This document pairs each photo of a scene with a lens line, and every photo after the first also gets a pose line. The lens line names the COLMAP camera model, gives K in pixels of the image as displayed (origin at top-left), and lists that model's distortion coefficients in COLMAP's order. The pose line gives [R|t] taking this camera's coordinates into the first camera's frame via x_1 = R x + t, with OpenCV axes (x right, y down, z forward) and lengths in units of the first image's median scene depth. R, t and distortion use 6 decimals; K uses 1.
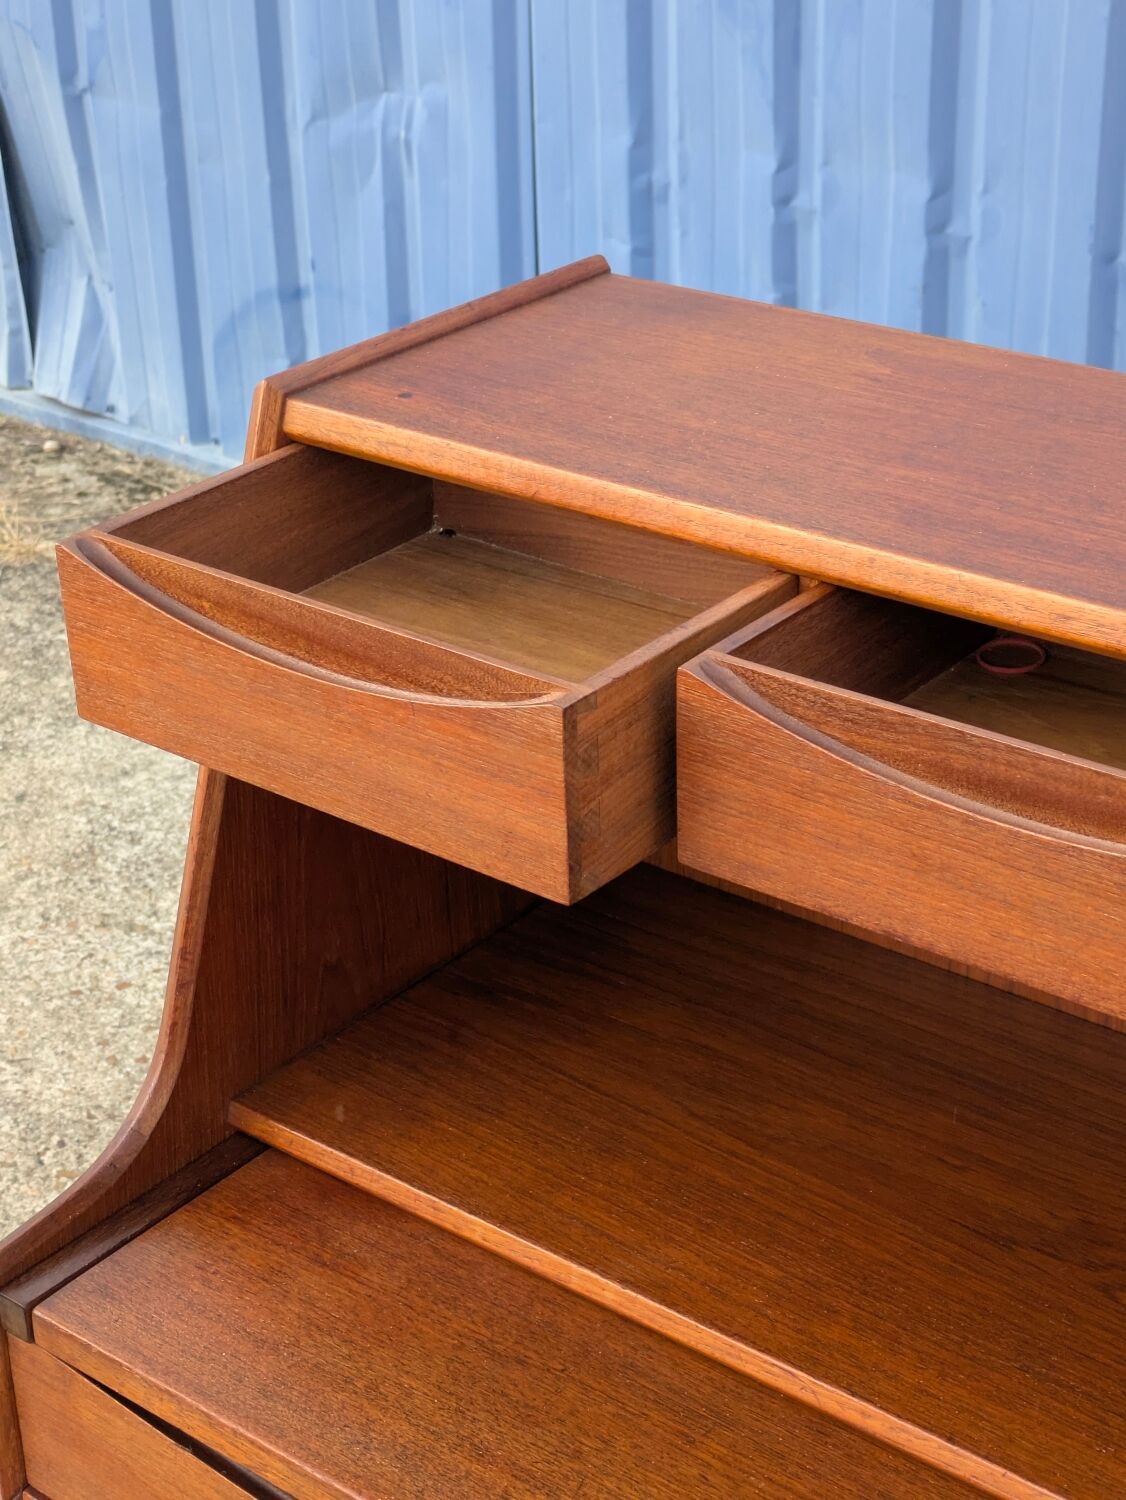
lens RADIAL K [[2582.1, 0, 534.2], [0, 2582.1, 744.3], [0, 0, 1]] dist [0.062312, -0.028594]
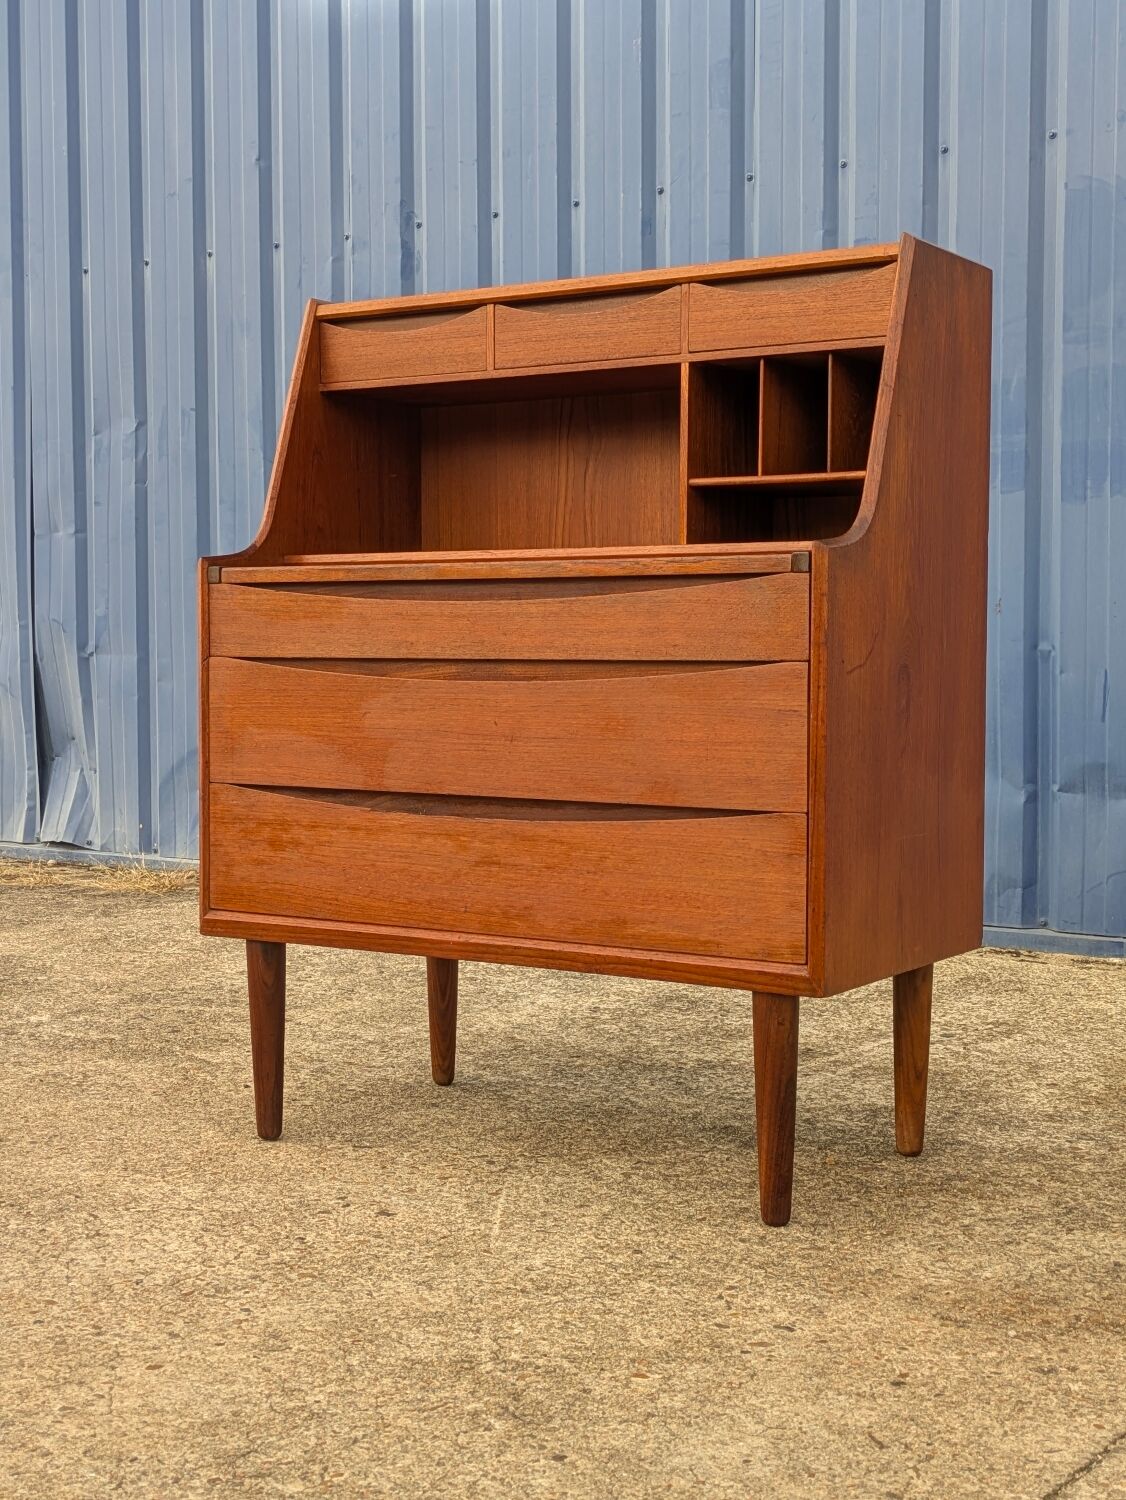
lens RADIAL K [[2061.9, 0, 529.5], [0, 2061.9, 757.7], [0, 0, 1]] dist [0.043529, 0.006520]
pose [[0.994101, 0.017462, 0.107043, -0.029165], [0.025333, 0.922269, -0.385717, 0.395790], [-0.105458, 0.386153, 0.916387, -0.315861]]
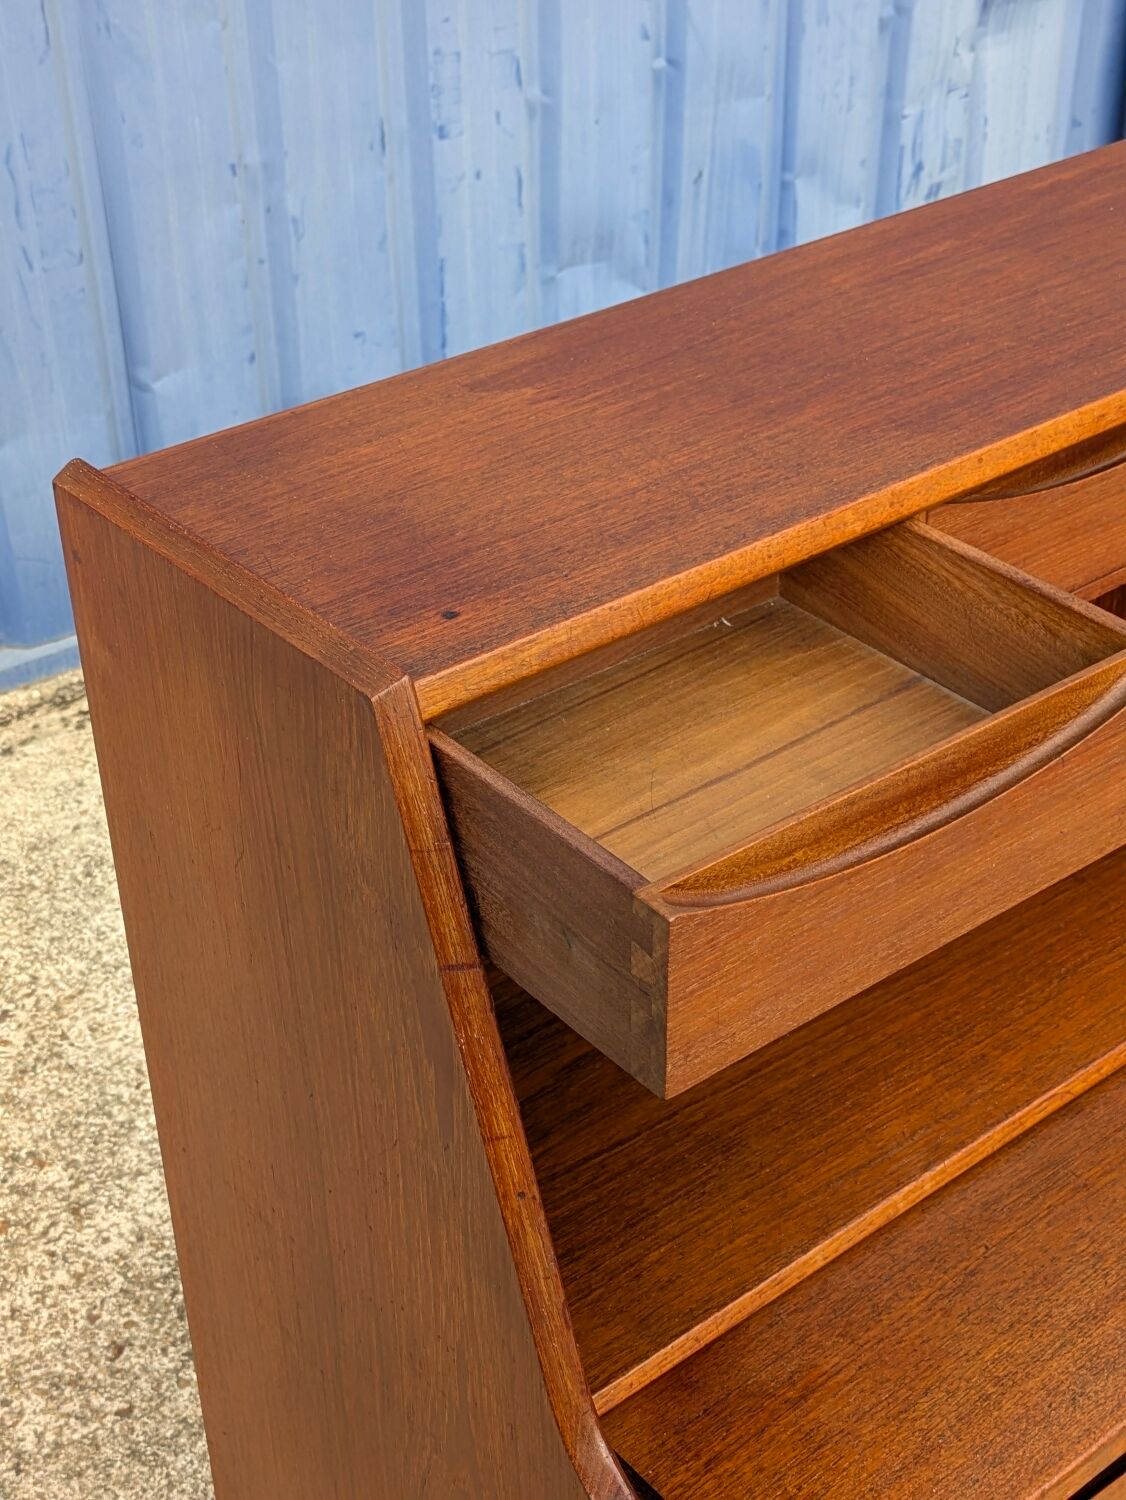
lens RADIAL K [[2142.3, 0, 593.2], [0, 2142.3, 795.0], [0, 0, 1]] dist [0.069202, -0.118962]
pose [[0.201162, -0.527827, 0.825186, -0.204603], [0.436509, 0.802445, 0.406869, -0.110293], [-0.876923, 0.278355, 0.391823, 0.214588]]
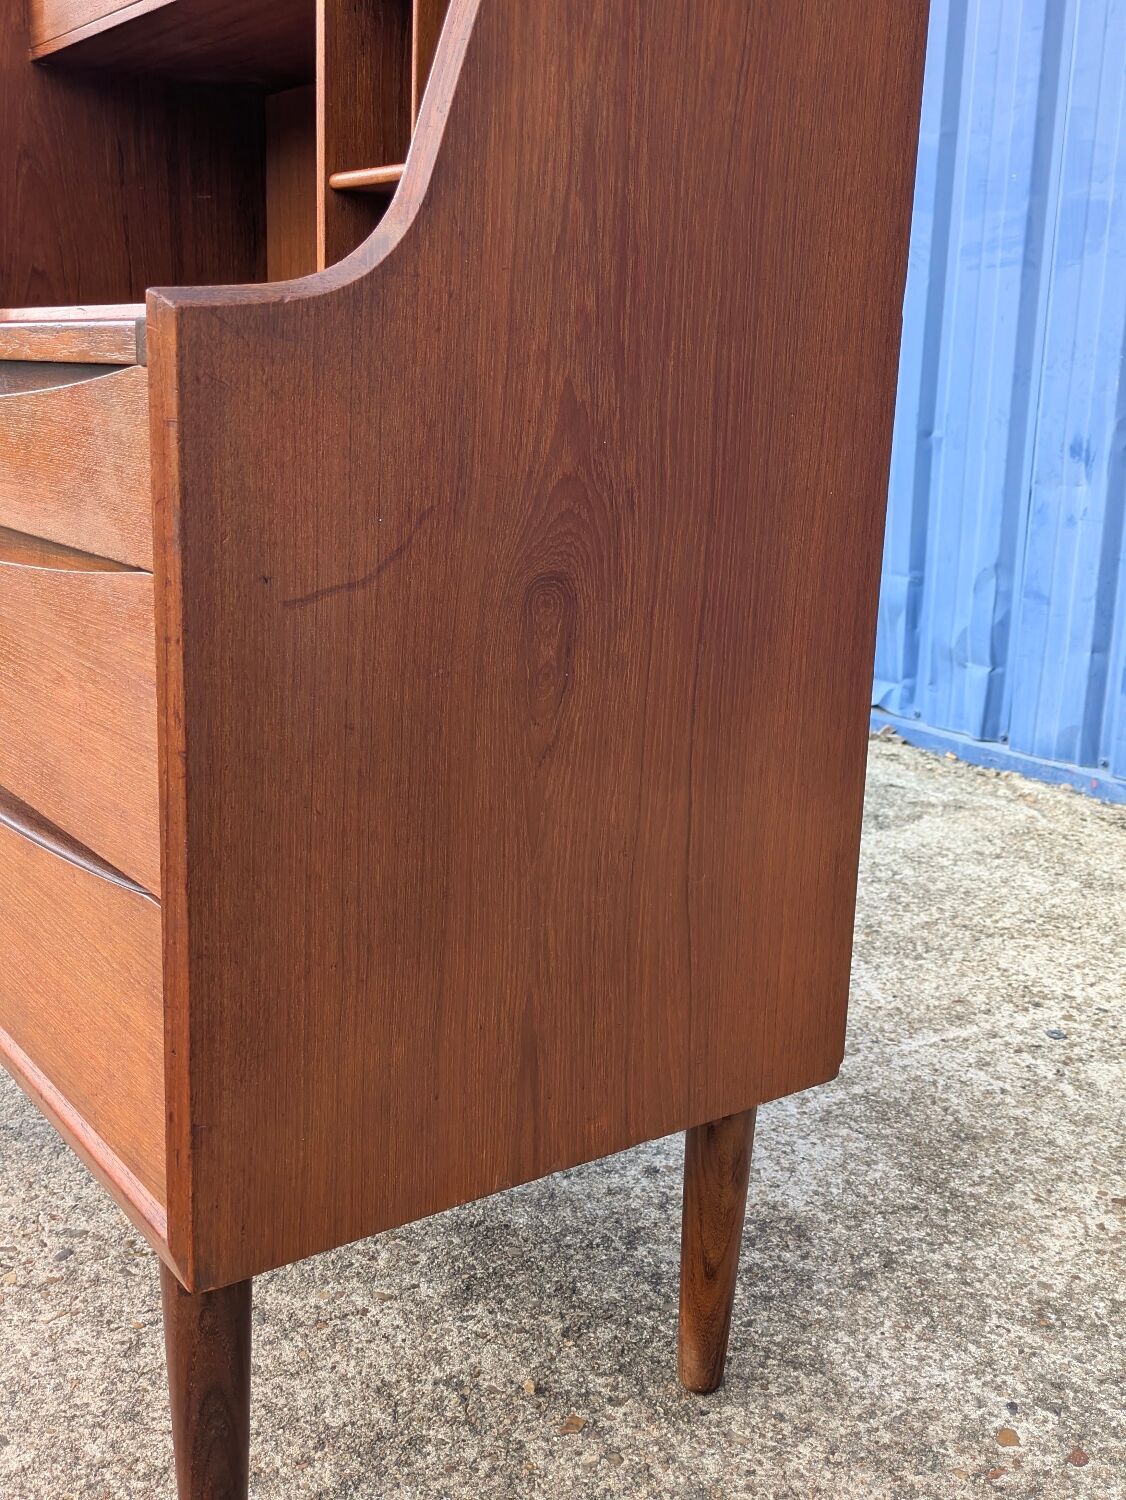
lens RADIAL K [[1541.7, 0, 560.9], [0, 1541.7, 723.4], [0, 0, 1]] dist [0.024048, -0.018235]
pose [[0.963827, 0.109367, -0.243057, 0.207005], [-0.162522, 0.963939, -0.210733, 0.198340], [0.211245, 0.242612, 0.946845, 0.033367]]
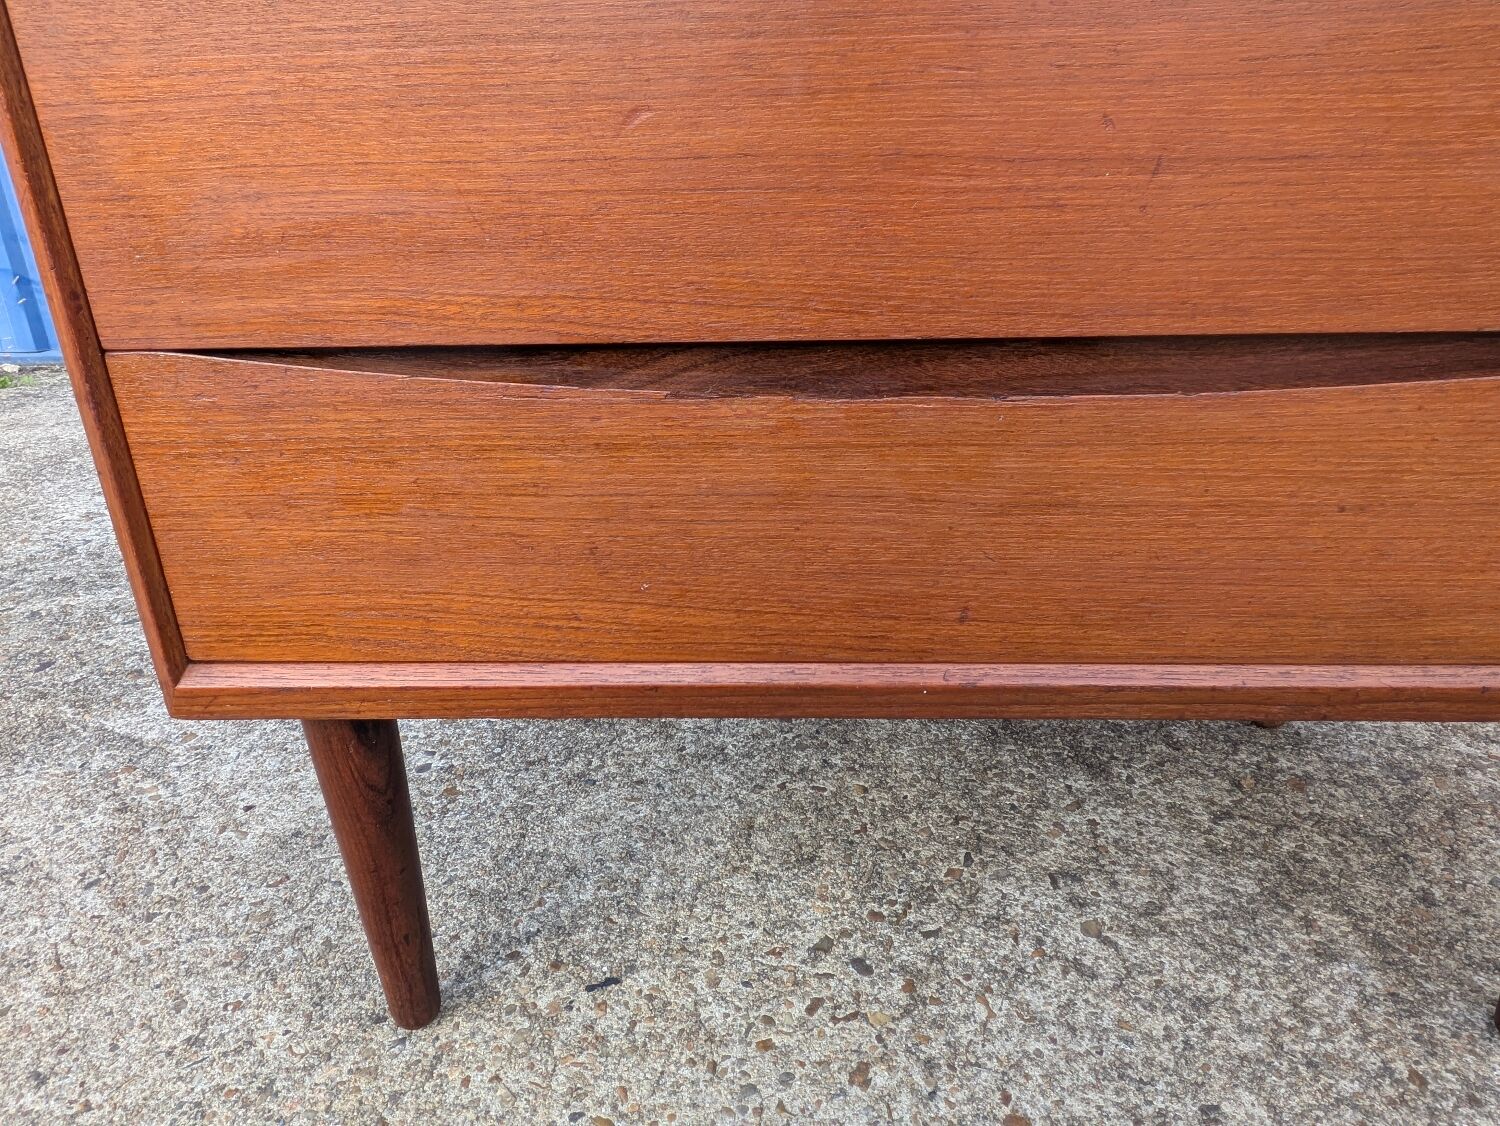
lens RADIAL K [[995.4, 0, 733.8], [0, 995.4, 561.1], [0, 0, 1]] dist [0.002006, -0.005390]
pose [[0.809556, -0.224785, 0.542301, -0.071846], [0.261617, 0.965125, 0.009502, 0.174144], [-0.525524, 0.134183, 0.840130, 0.202171]]
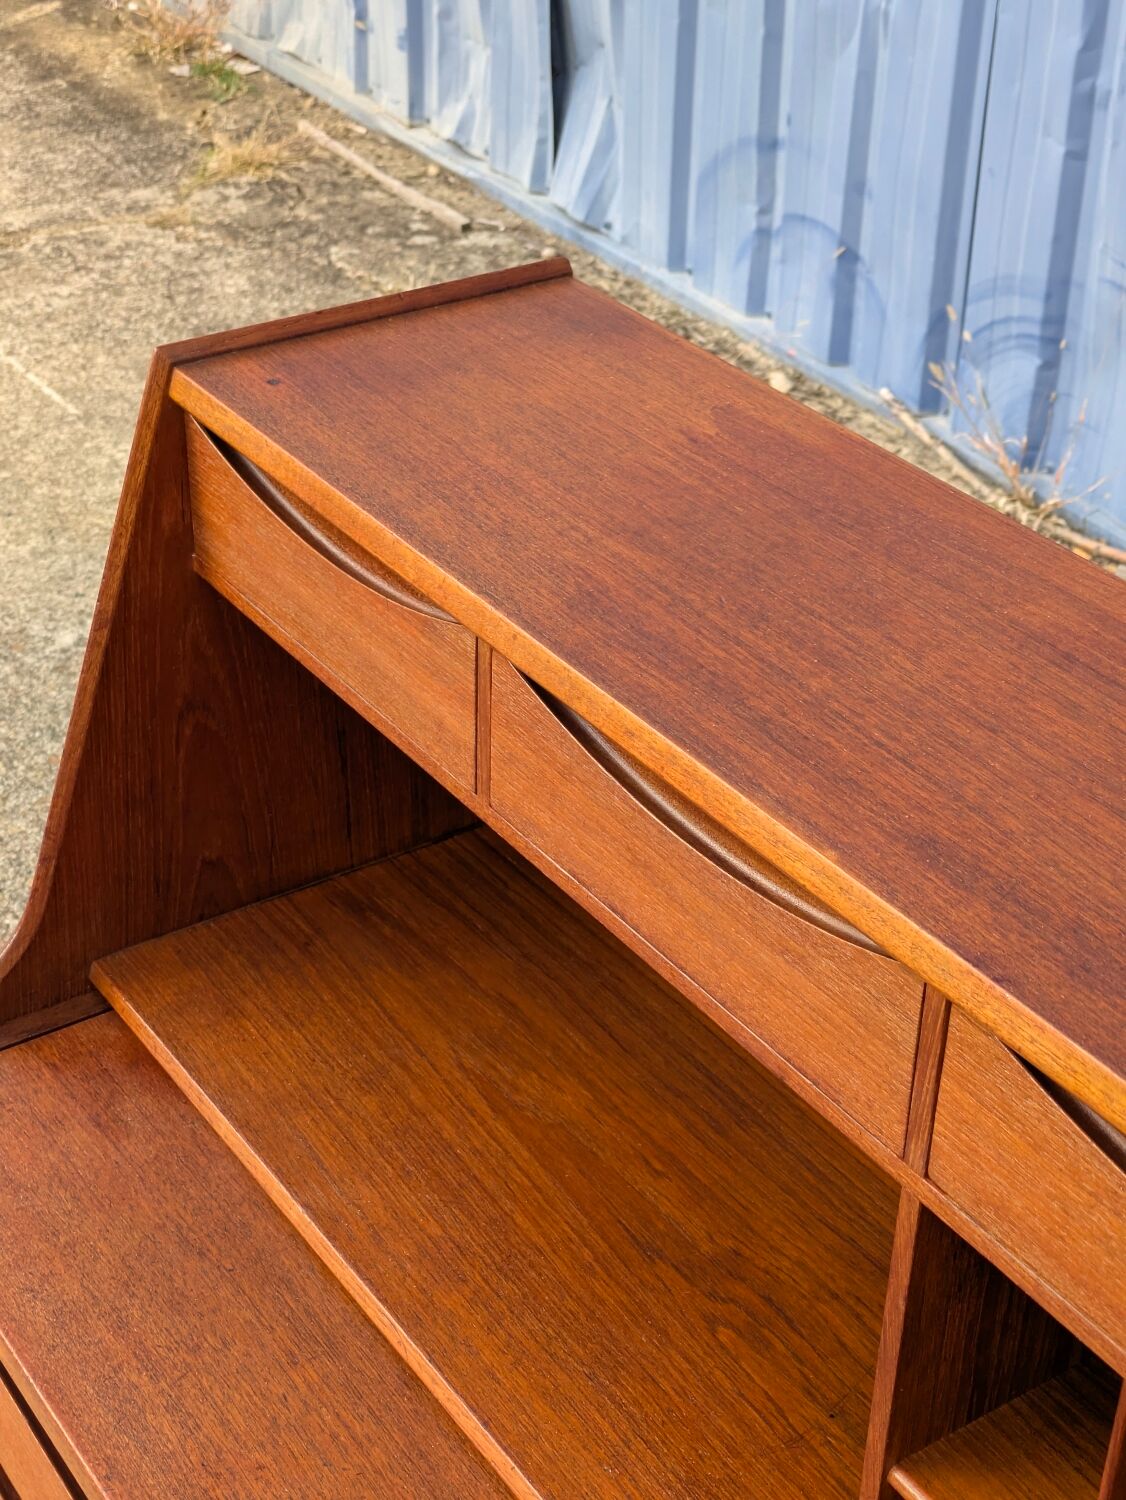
lens RADIAL K [[2375.0, 0, 516.6], [0, 2375.0, 785.9], [0, 0, 1]] dist [0.079606, -0.107071]
pose [[0.950123, 0.197969, -0.240985, 0.100467], [-0.168052, 0.975910, 0.139134, -0.039044], [0.262724, -0.091697, 0.960504, 0.014172]]
